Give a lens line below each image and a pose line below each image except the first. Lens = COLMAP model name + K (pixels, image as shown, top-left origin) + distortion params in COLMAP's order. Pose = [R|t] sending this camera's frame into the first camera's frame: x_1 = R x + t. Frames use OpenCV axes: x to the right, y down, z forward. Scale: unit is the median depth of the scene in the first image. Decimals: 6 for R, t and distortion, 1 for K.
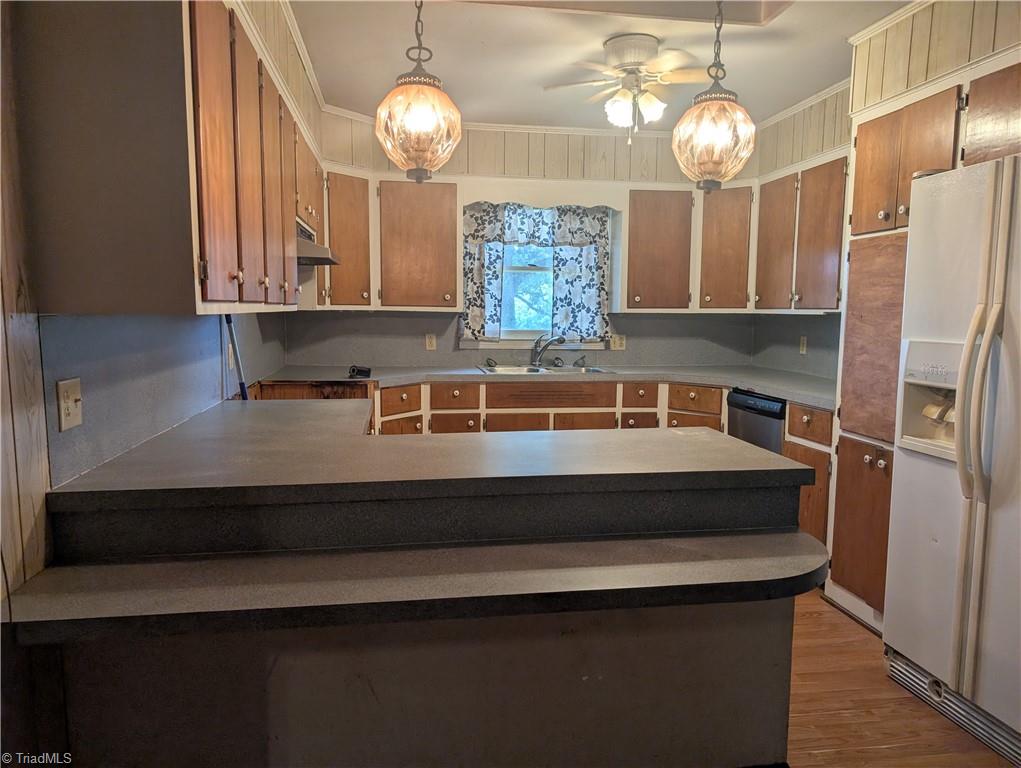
lens RADIAL K [[730.6, 0, 505.3], [0, 730.6, 391.7], [0, 0, 1]] dist [0.028638, -0.024378]
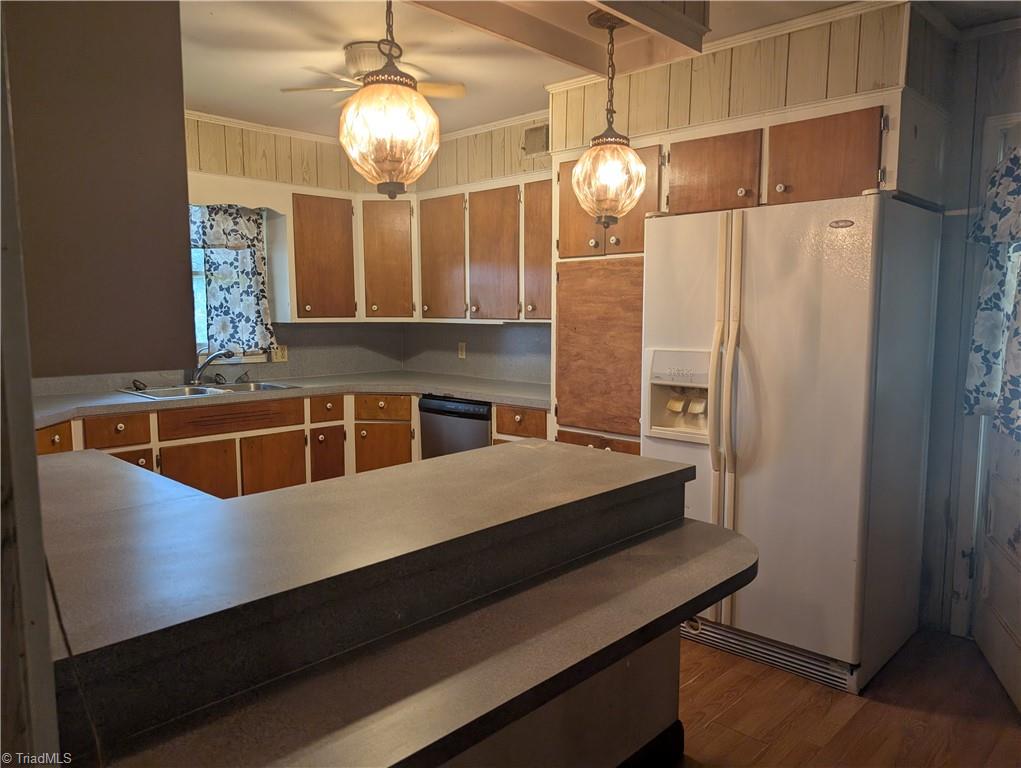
lens RADIAL K [[730.6, 0, 507.2], [0, 730.6, 388.1], [0, 0, 1]] dist [0.028638, -0.024378]
pose [[0.799260, -0.072556, 0.596590, -0.249153], [0.073611, 0.997030, 0.022639, -0.033396], [-0.596460, 0.025821, 0.802227, 0.108181]]
